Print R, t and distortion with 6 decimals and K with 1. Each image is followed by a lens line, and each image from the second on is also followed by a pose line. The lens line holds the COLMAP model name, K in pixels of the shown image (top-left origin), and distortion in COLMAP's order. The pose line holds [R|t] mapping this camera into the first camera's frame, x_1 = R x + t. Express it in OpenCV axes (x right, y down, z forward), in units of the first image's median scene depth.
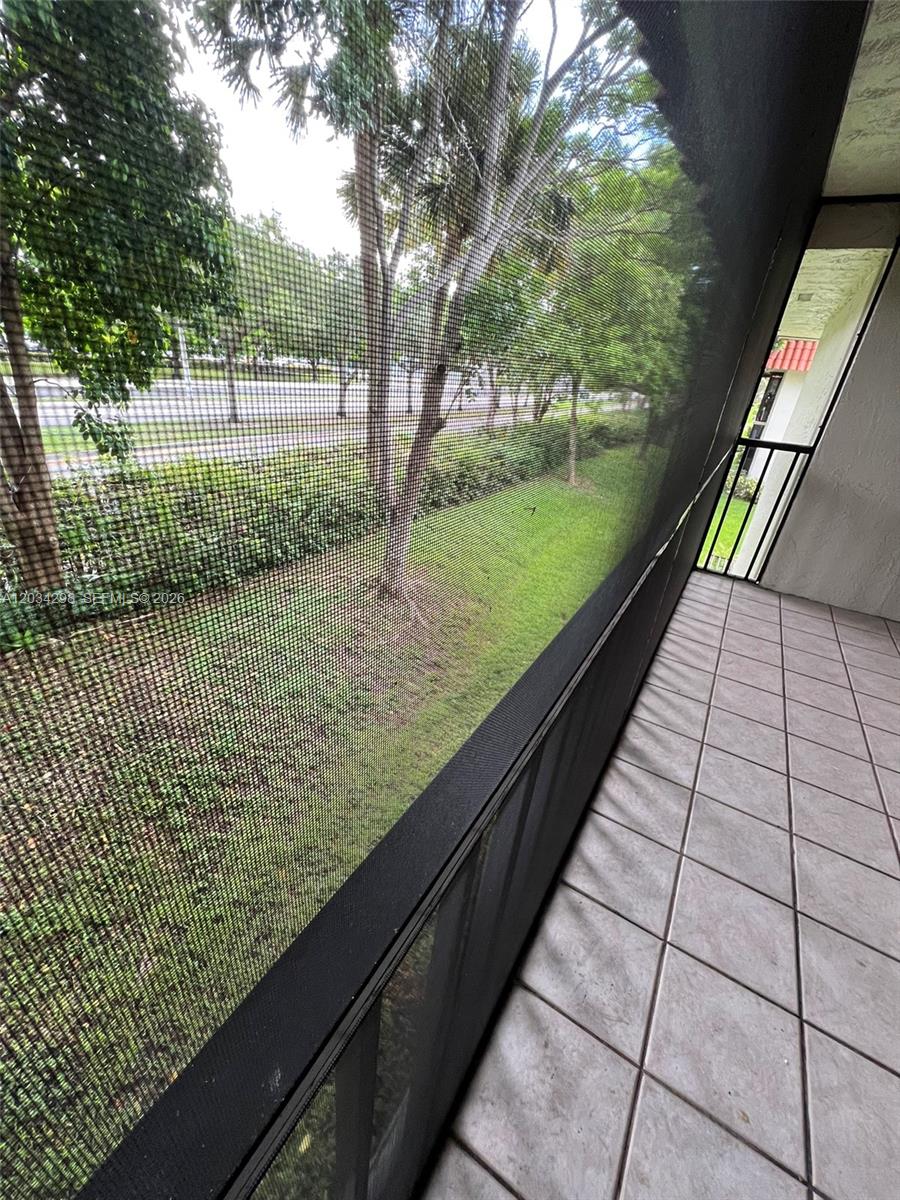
lens RADIAL K [[486.0, 0, 441.0], [0, 486.0, 600.1], [0, 0, 1]] dist [0.001705, -0.000052]
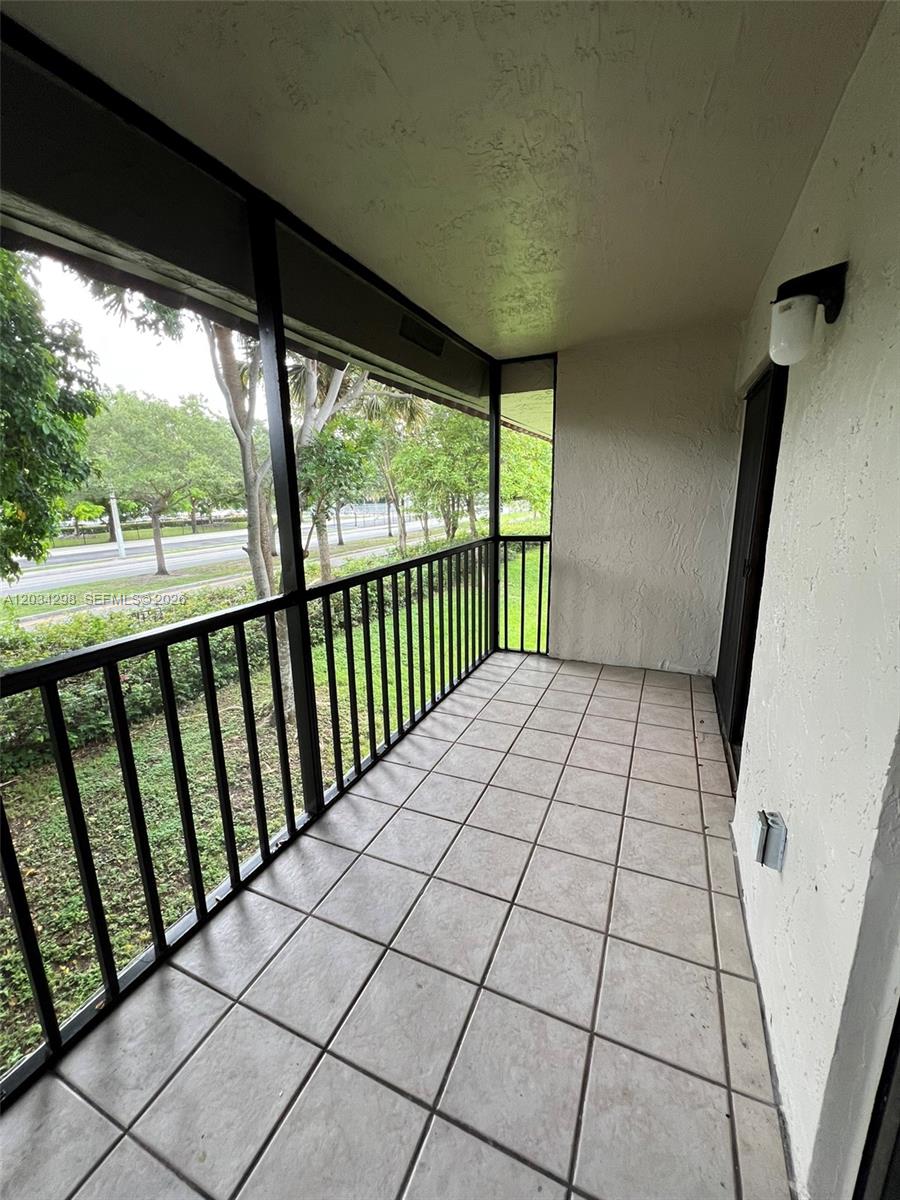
lens RADIAL K [[486.0, 0, 448.3], [0, 486.0, 602.9], [0, 0, 1]] dist [0.001705, -0.000052]
pose [[0.985828, -0.136964, 0.096873, 0.157503], [0.155535, 0.962600, -0.221831, 0.029260], [-0.062867, 0.233755, 0.970261, -0.043770]]
